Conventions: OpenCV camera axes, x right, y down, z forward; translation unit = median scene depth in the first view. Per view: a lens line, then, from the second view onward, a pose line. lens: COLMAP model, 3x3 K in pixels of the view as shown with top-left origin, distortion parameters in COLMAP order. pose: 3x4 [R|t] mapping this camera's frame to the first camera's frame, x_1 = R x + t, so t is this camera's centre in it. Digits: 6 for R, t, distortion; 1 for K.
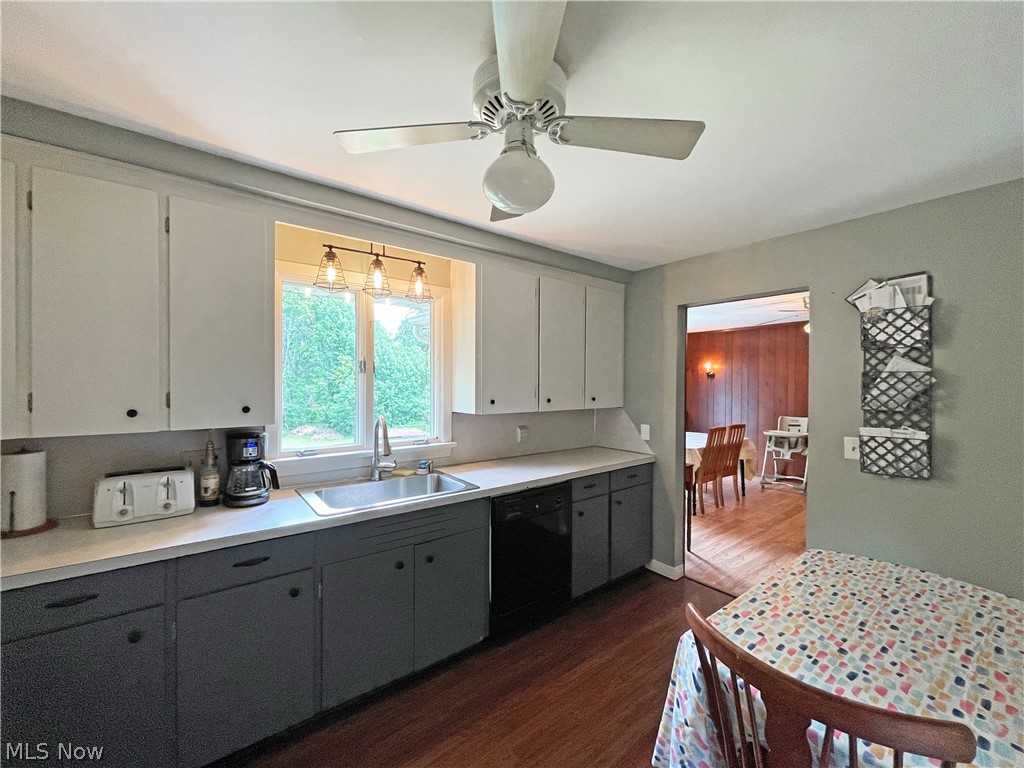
lens RADIAL K [[416.0, 0, 512.0], [0, 416.0, 384.0], [0, 0, 1]] dist [-0.001436, -0.000126]
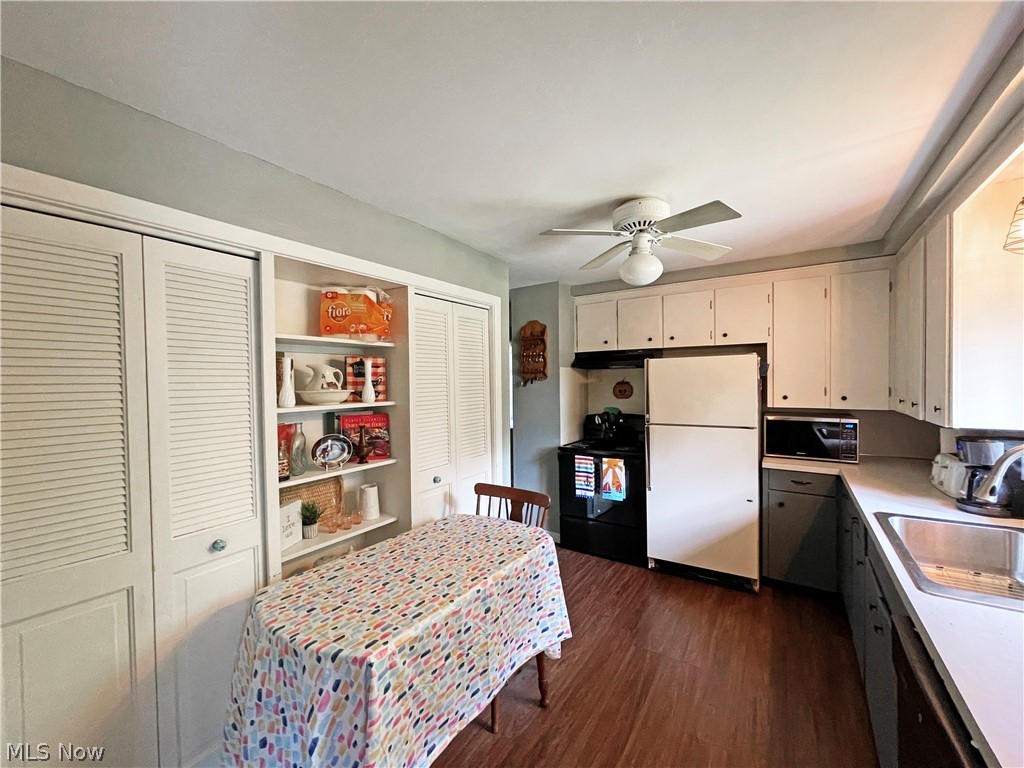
lens RADIAL K [[416.0, 0, 512.0], [0, 416.0, 384.0], [0, 0, 1]] dist [-0.001436, -0.000126]
pose [[-0.951796, 0.014084, -0.306408, 0.932185], [0.009510, 0.999820, 0.016416, -0.035587], [0.306584, 0.012711, -0.951759, 2.203944]]
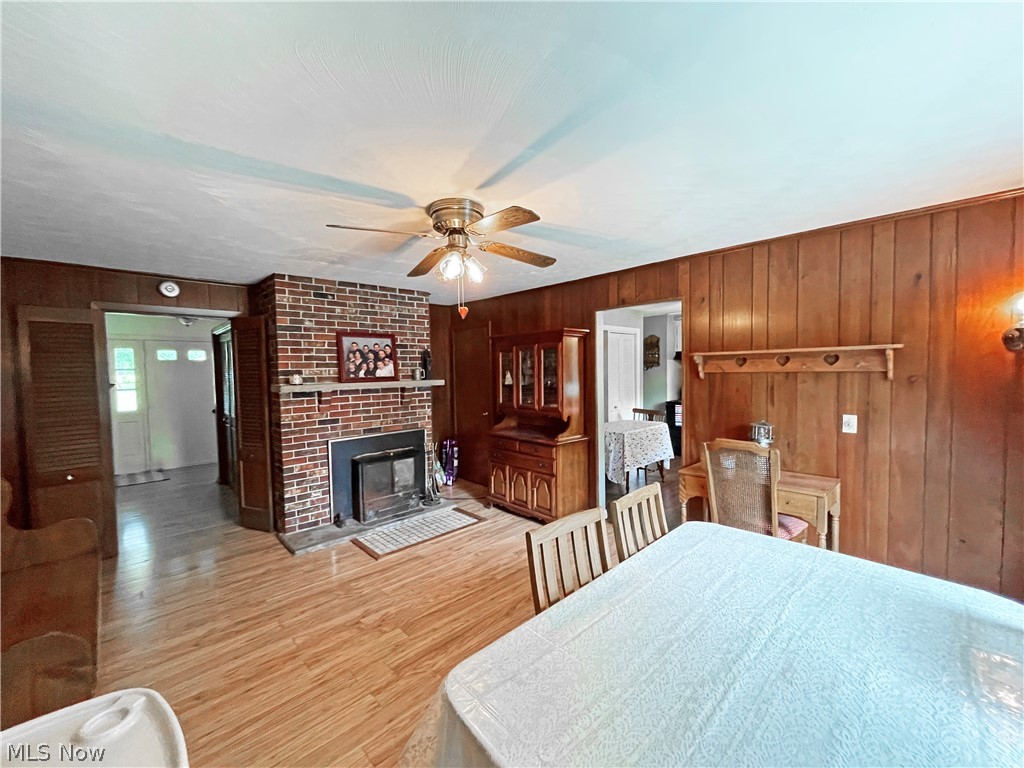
lens RADIAL K [[416.0, 0, 512.0], [0, 416.0, 384.0], [0, 0, 1]] dist [-0.001436, -0.000126]
pose [[-0.995711, 0.018395, -0.090667, 2.536896], [0.014792, 0.999080, 0.040260, -0.034058], [0.091324, 0.038746, -0.995067, 5.365787]]
